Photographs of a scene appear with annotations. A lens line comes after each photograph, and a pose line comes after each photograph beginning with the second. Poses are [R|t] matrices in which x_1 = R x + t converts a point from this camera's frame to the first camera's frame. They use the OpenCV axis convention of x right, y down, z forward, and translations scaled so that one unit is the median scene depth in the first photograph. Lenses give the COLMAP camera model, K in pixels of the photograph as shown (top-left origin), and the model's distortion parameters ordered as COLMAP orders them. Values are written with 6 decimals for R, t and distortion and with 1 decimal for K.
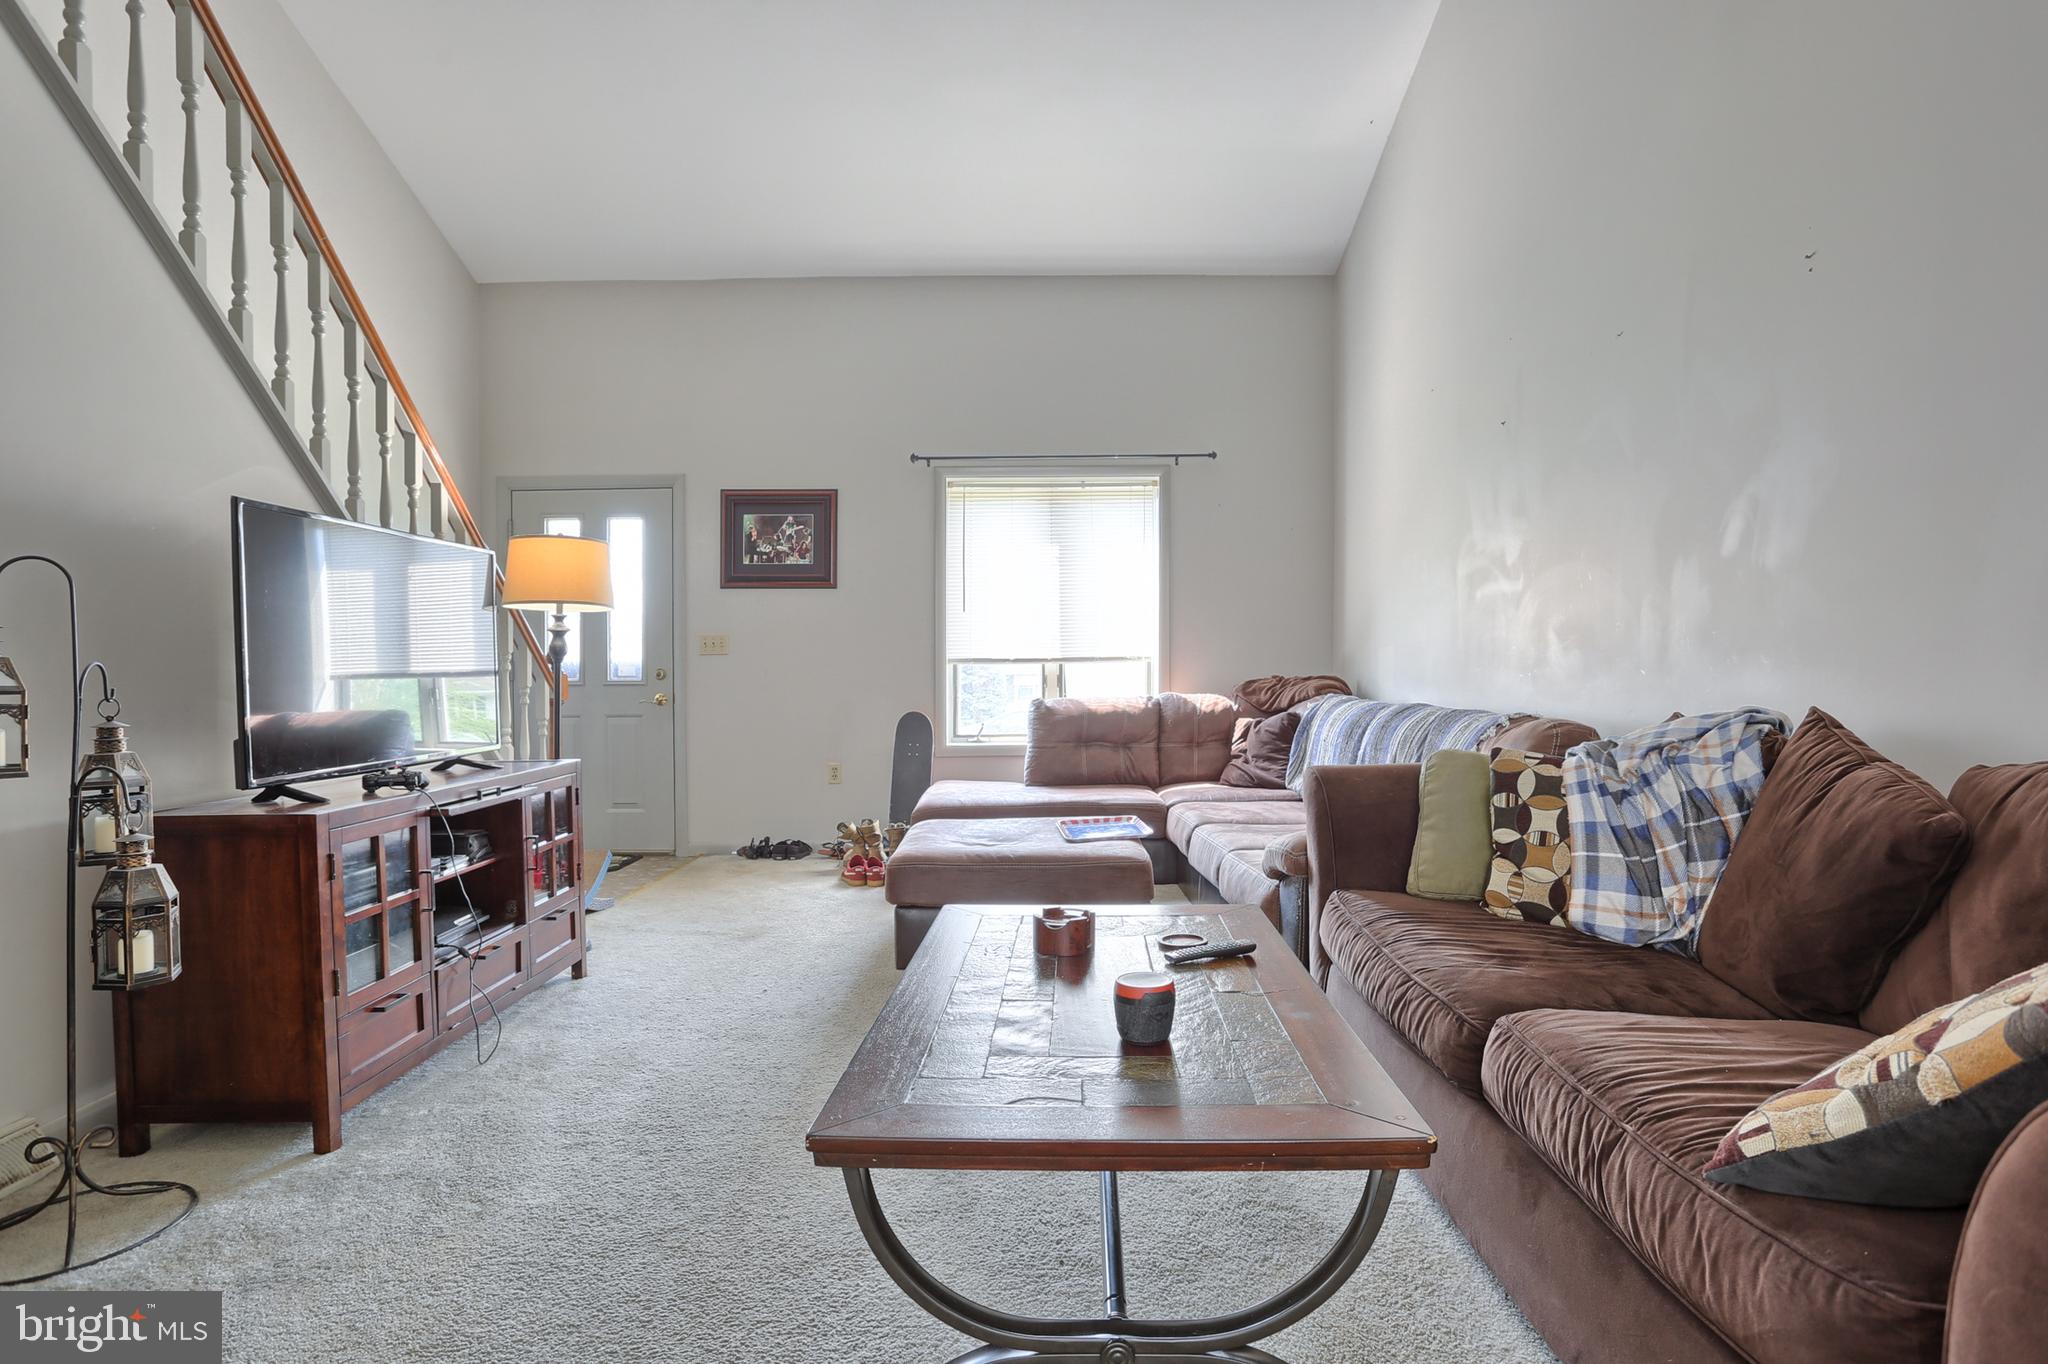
lens RADIAL K [[1045.2, 0, 1024.0], [0, 1045.2, 682.0], [0, 0, 1]] dist [-0.061160, 0.029669]
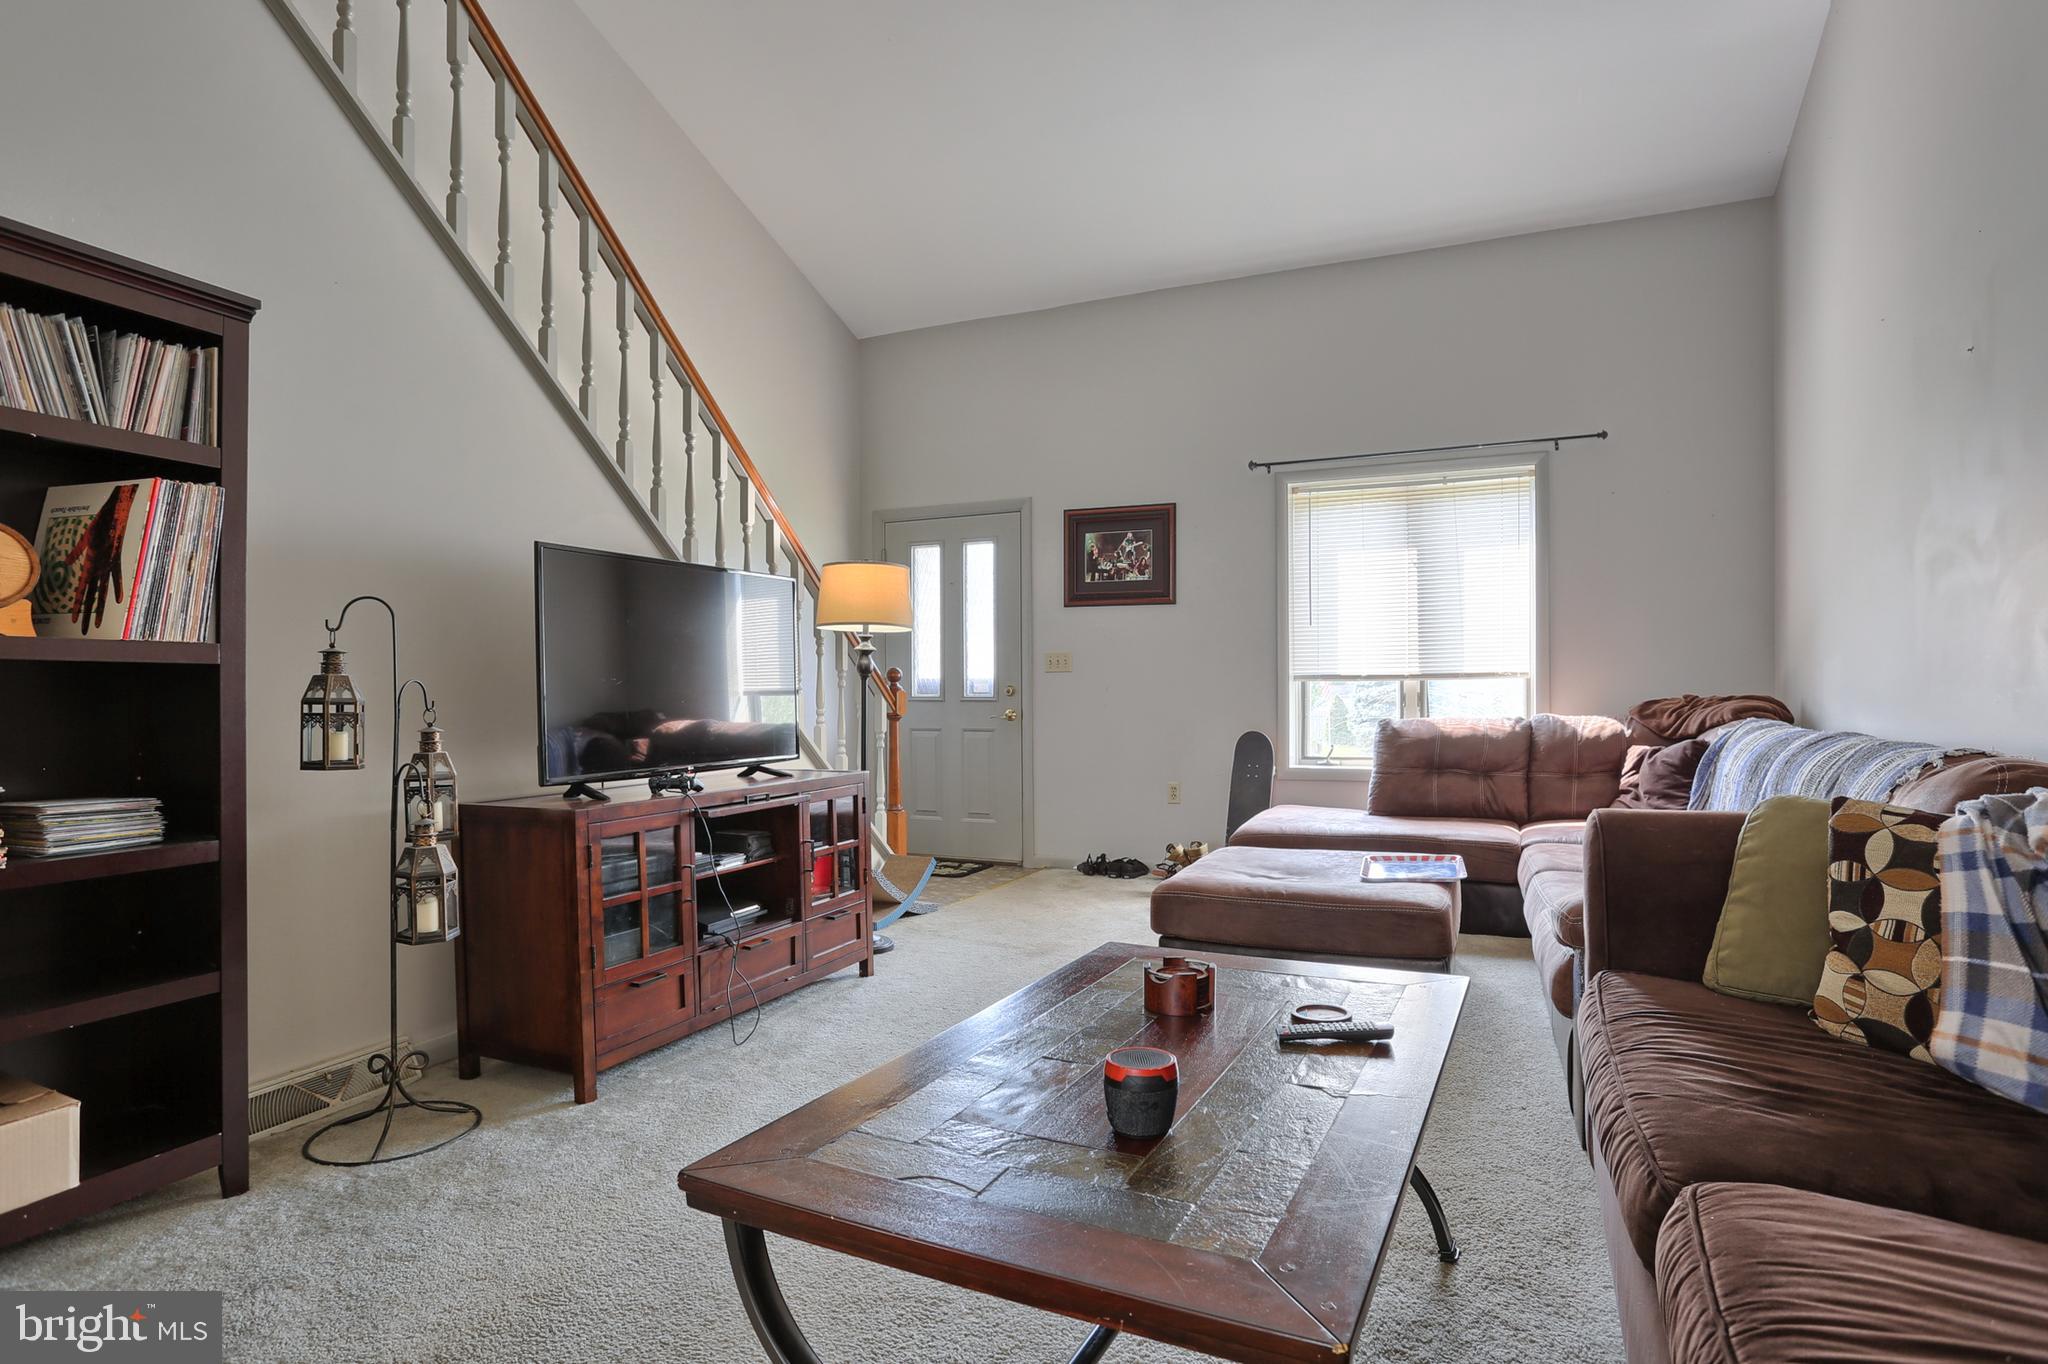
lens RADIAL K [[1045.2, 0, 1024.0], [0, 1045.2, 682.0], [0, 0, 1]] dist [-0.061160, 0.029669]
pose [[0.913344, 0.000320, -0.407188, 0.104763], [-0.006892, 0.999869, -0.014674, -0.001053], [0.407130, 0.016208, 0.913226, 0.055508]]
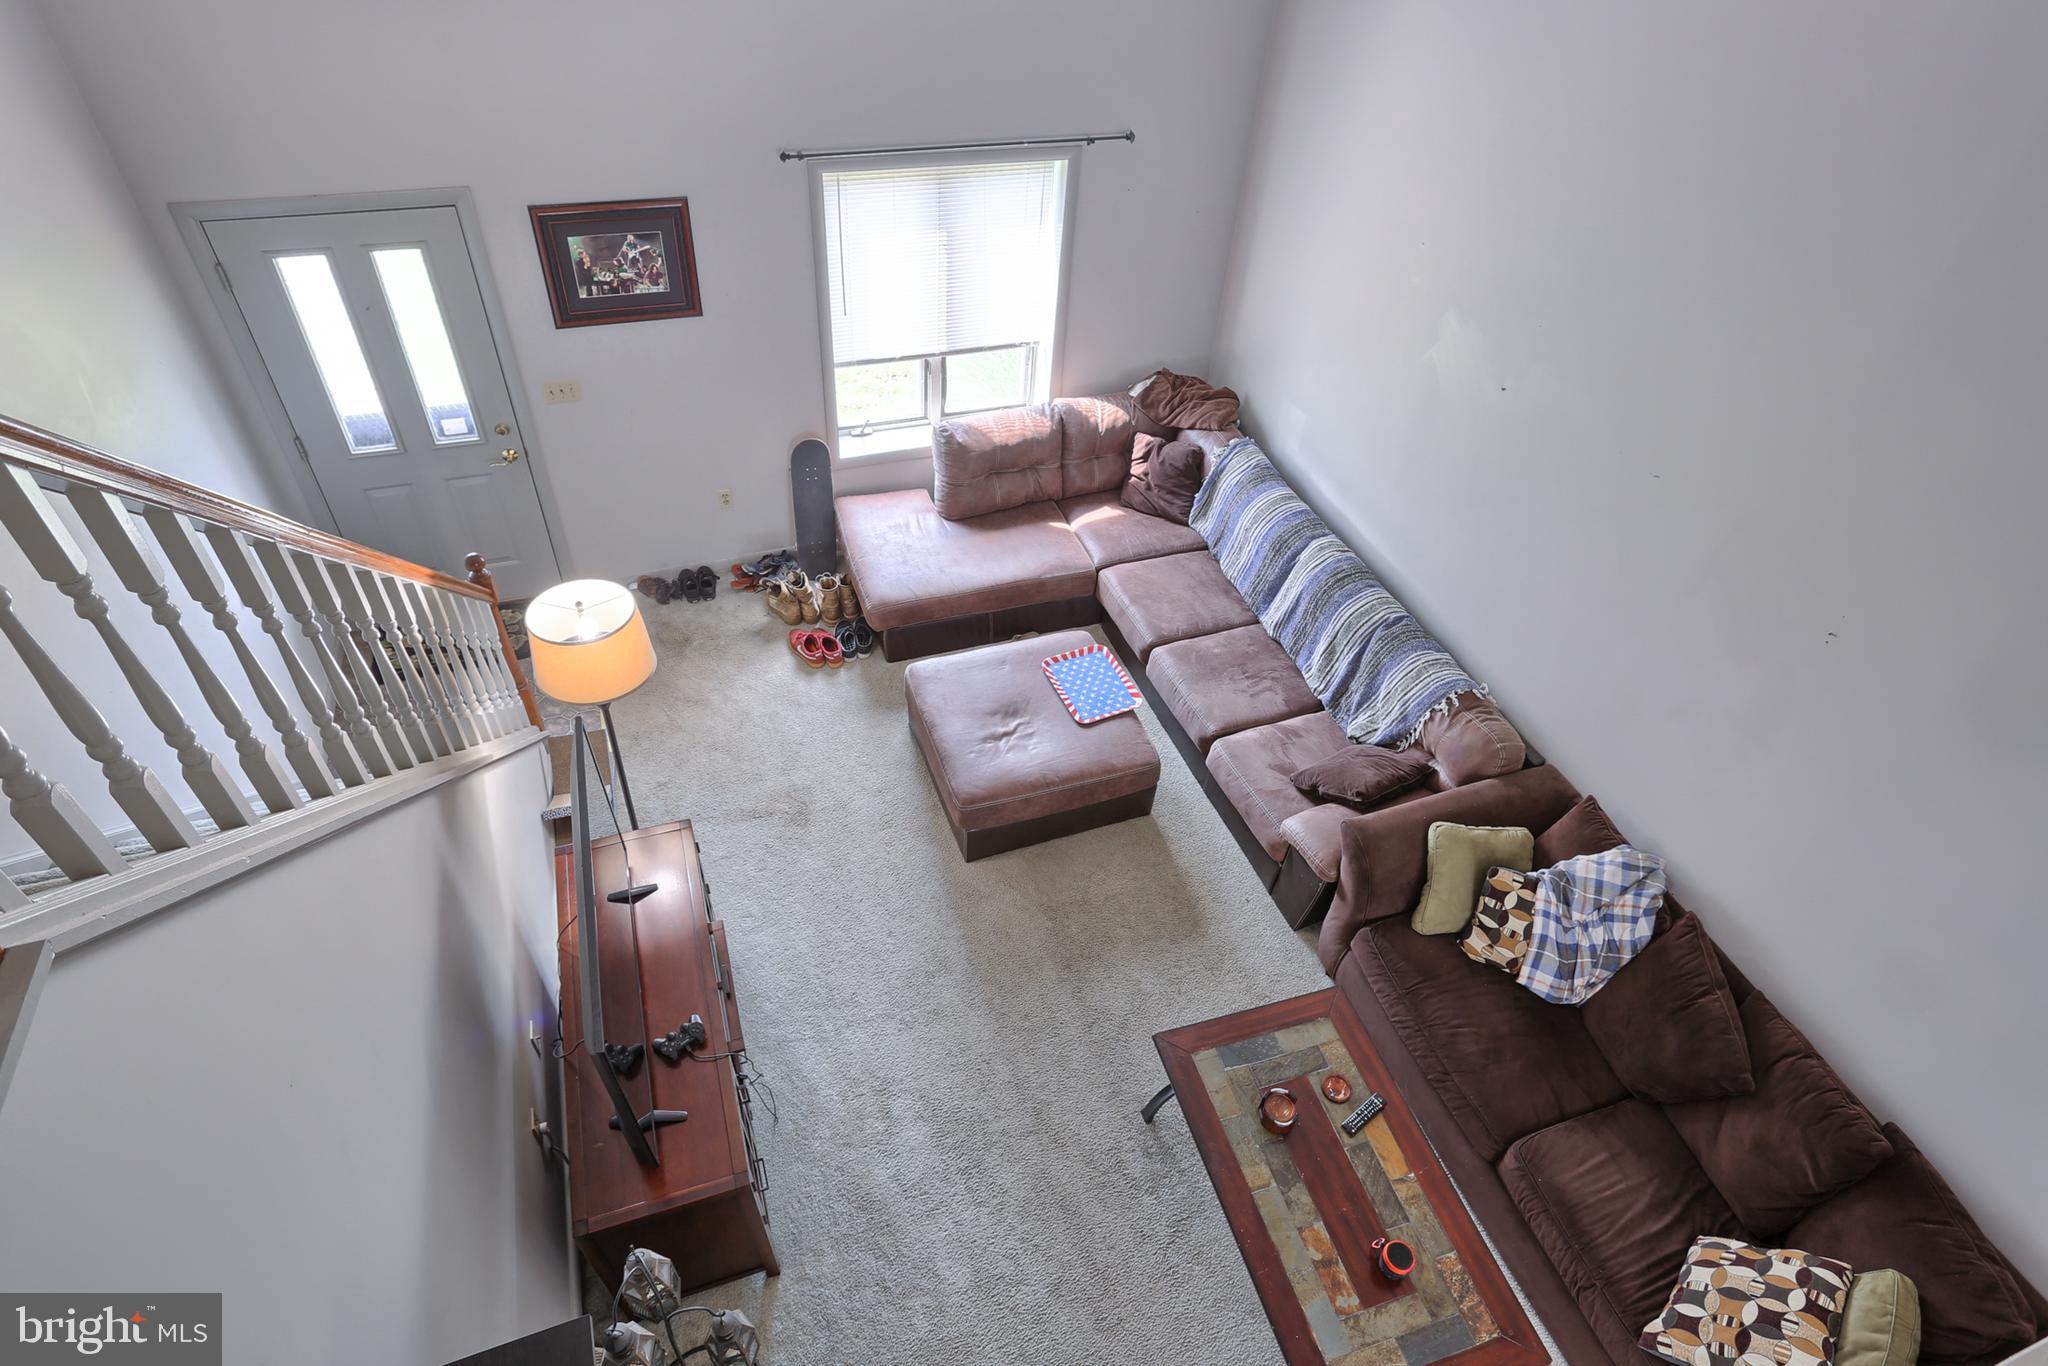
lens RADIAL K [[1063.1, 0, 1029.5], [0, 1063.1, 674.6], [0, 0, 1]] dist [-0.060580, 0.032279]
pose [[0.942995, -0.180399, 0.279671, -0.257198], [-0.050161, 0.753700, 0.655302, -0.515284], [-0.329004, -0.631975, 0.701687, 0.153838]]
